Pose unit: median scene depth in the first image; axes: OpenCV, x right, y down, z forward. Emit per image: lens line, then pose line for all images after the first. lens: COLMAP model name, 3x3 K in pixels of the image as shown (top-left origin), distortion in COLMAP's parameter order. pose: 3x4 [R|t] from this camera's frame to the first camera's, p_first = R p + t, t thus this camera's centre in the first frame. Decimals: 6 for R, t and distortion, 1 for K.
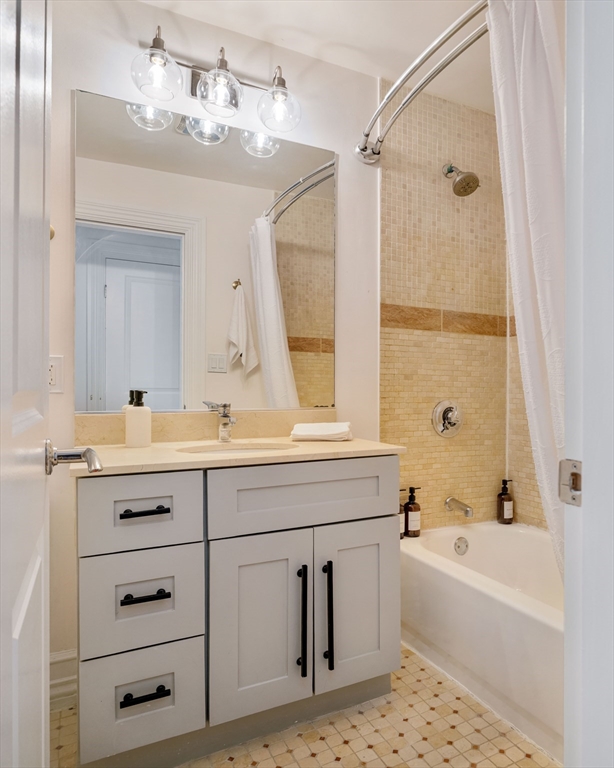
lens RADIAL K [[510.5, 0, 307.4], [0, 510.5, 383.4], [0, 0, 1]] dist [-0.012724, -0.005214]
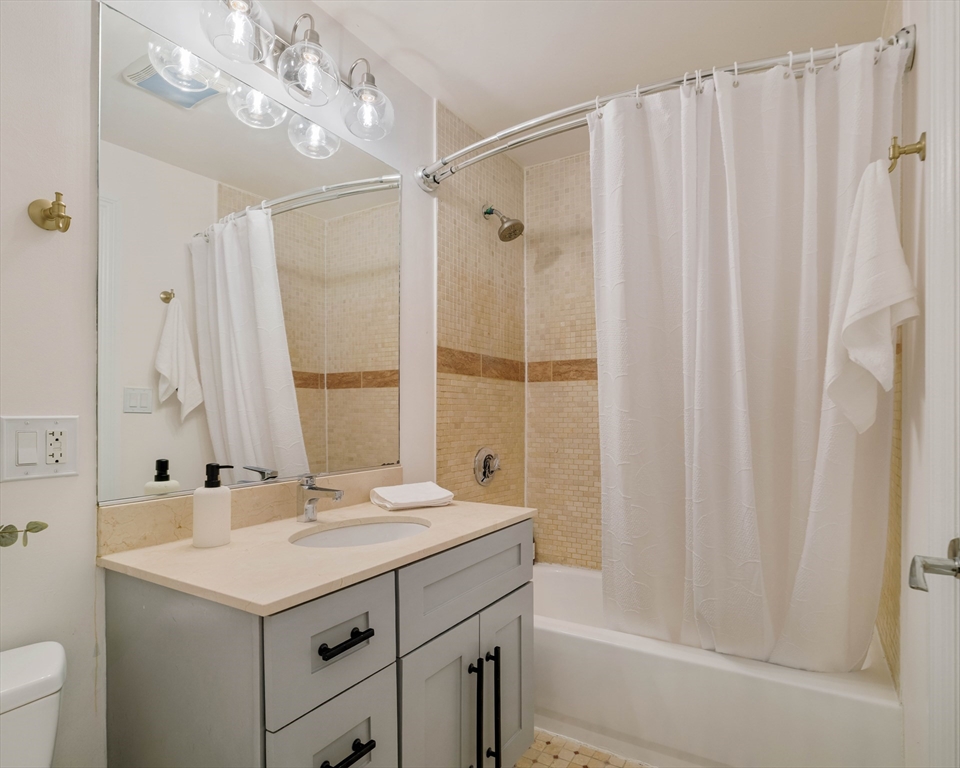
lens RADIAL K [[549.3, 0, 485.9], [0, 549.3, 408.8], [0, 0, 1]] dist [-0.010959, -0.000134]
pose [[0.852236, -0.005249, 0.523132, -0.286432], [0.006501, 0.999979, -0.000557, -0.042533], [-0.523118, 0.003875, 0.852252, 0.112436]]
